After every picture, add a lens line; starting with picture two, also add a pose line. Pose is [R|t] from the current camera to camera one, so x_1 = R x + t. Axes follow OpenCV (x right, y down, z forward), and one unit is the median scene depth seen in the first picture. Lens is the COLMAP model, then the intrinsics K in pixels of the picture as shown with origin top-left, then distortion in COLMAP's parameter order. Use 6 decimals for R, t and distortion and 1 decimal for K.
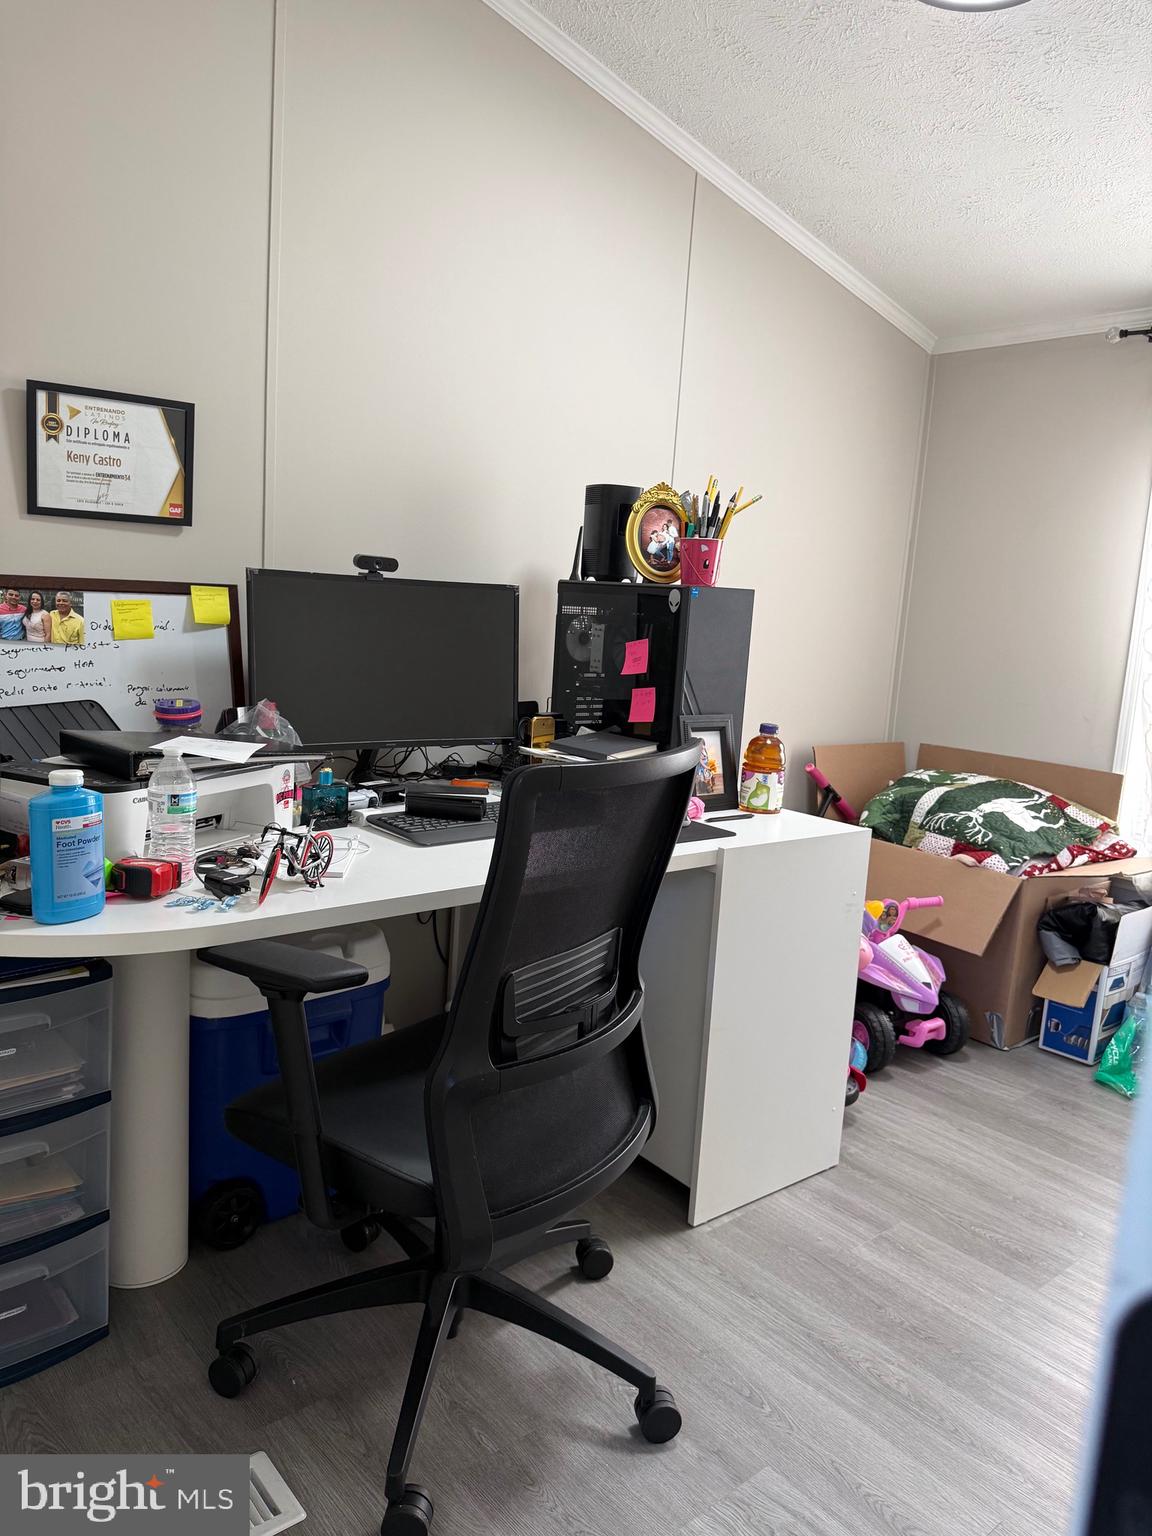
lens RADIAL K [[1087.5, 0, 547.3], [0, 1087.5, 721.8], [0, 0, 1]] dist [0.044399, -0.062827]
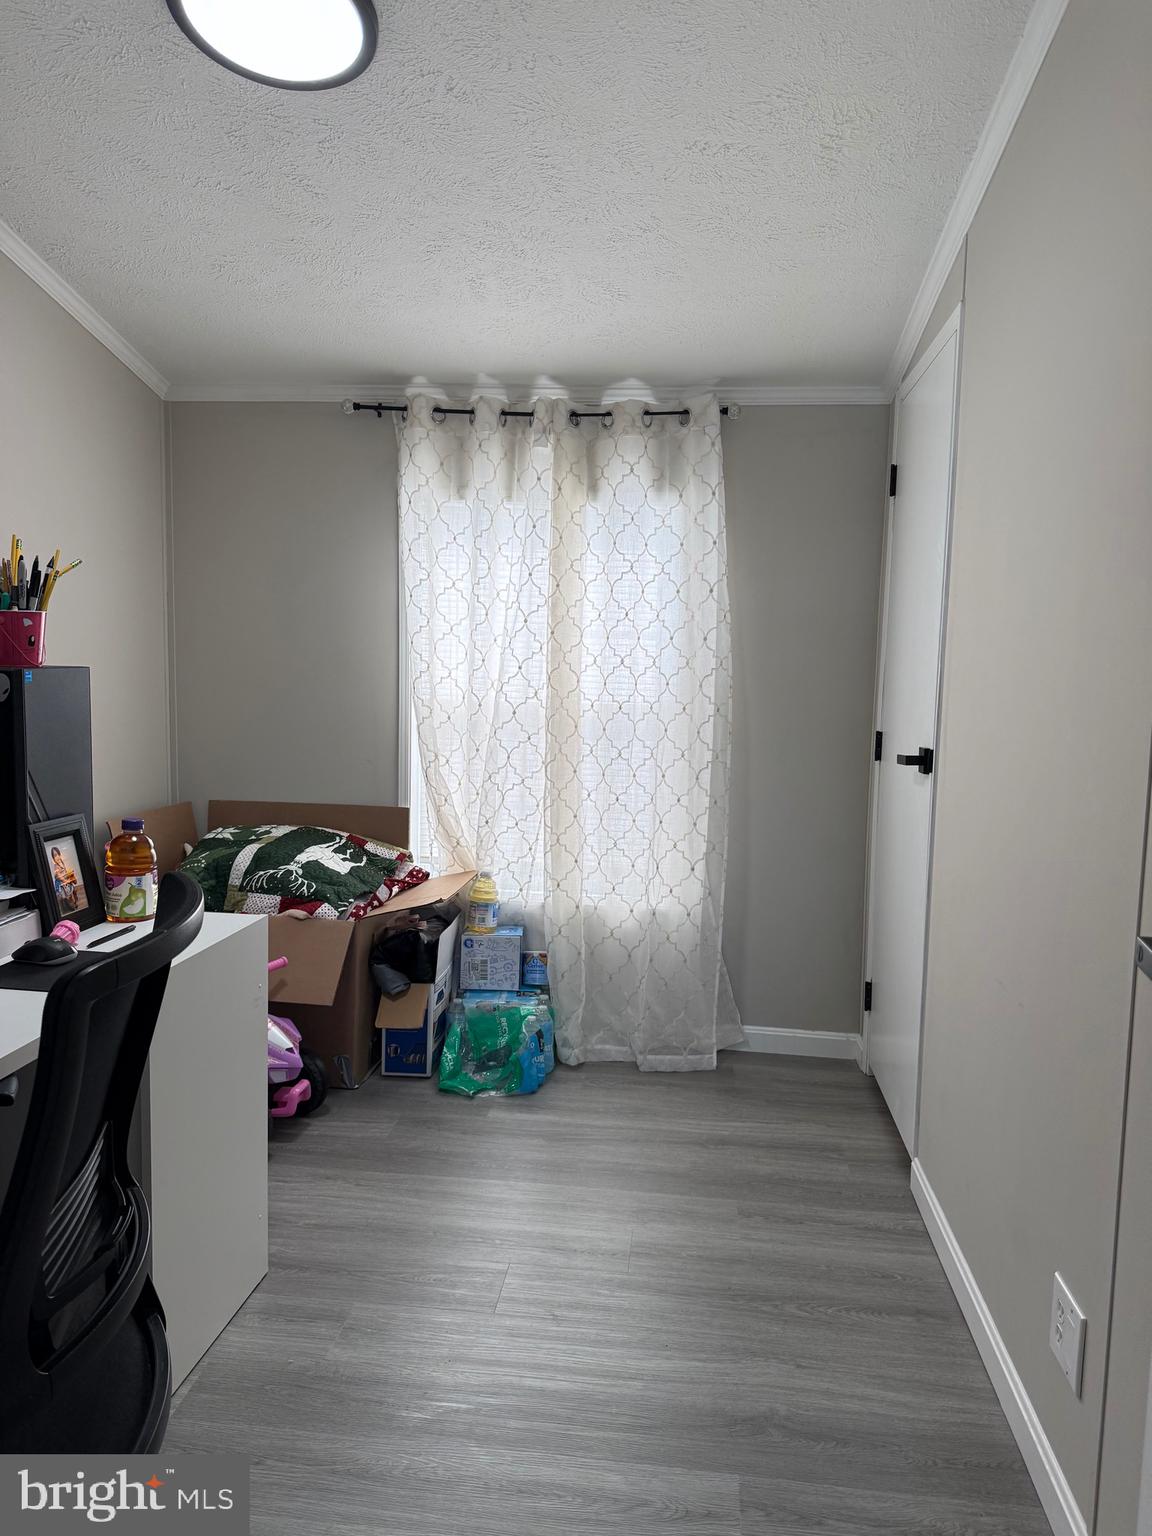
lens RADIAL K [[1087.5, 0, 600.5], [0, 1087.5, 735.0], [0, 0, 1]] dist [0.044399, -0.062827]
pose [[0.719598, -0.096080, 0.687712, -0.100622], [0.106532, 0.993932, 0.027391, -0.038931], [-0.686170, 0.053552, 0.725467, 0.069448]]
